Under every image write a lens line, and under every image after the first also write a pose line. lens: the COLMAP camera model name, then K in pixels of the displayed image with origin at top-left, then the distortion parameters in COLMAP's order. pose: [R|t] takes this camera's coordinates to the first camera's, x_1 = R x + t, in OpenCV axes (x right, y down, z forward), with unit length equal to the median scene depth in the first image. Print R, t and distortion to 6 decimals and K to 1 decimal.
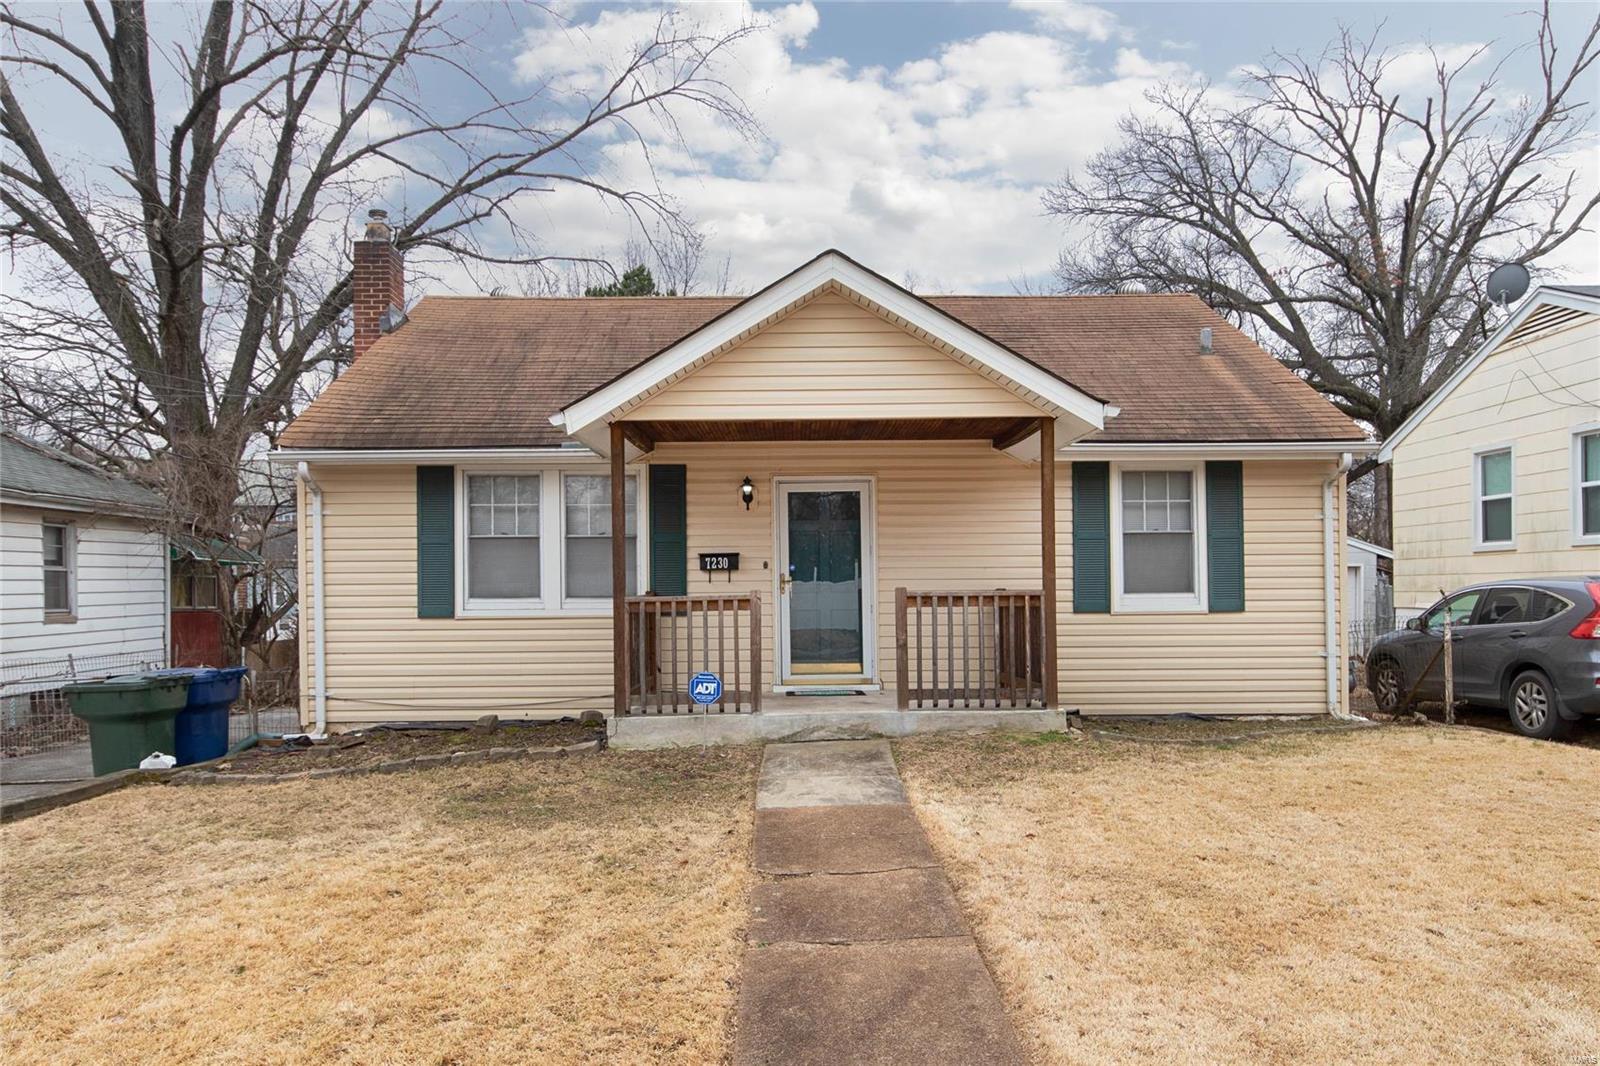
lens RADIAL K [[1110.6, 0, 800.5], [0, 1110.6, 578.2], [0, 0, 1]] dist [-0.001179, -0.000747]
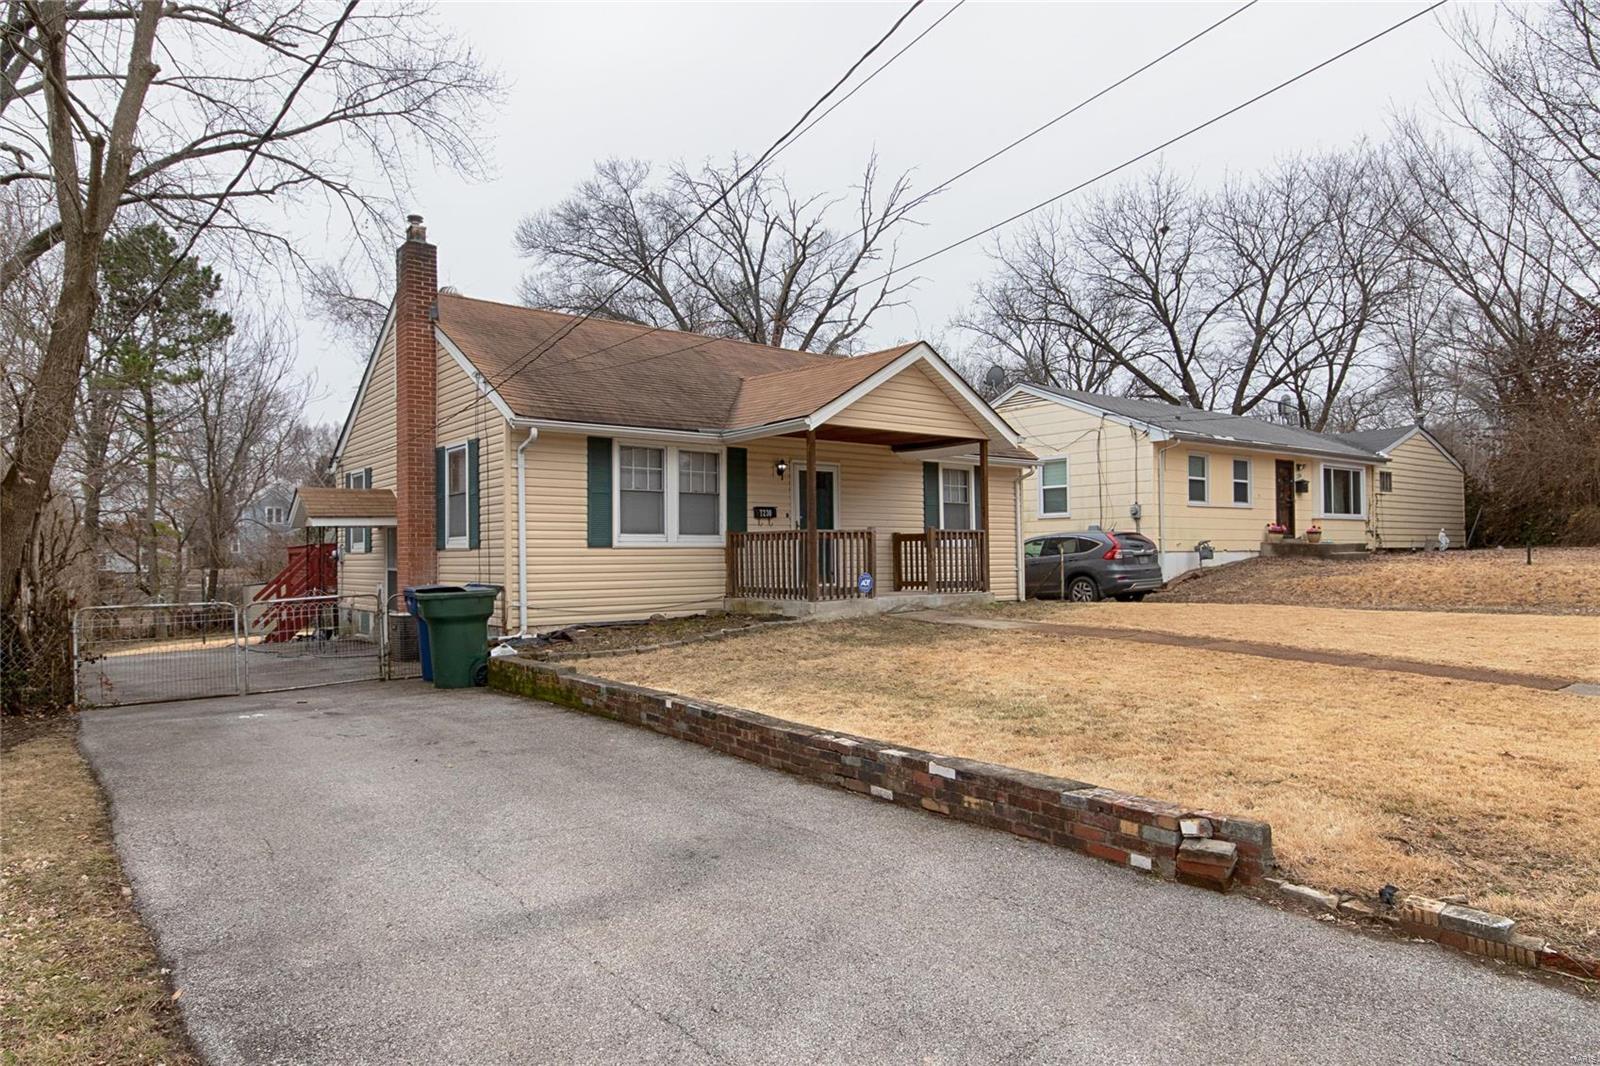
lens RADIAL K [[987.0, 0, 800.0], [0, 987.0, 533.0], [0, 0, 1]] dist [-0.003707, -0.000707]
pose [[0.784460, 0.015319, 0.619990, -0.889926], [-0.000841, 0.999720, -0.023637, 0.046626], [-0.620179, 0.018021, 0.784254, -0.112397]]
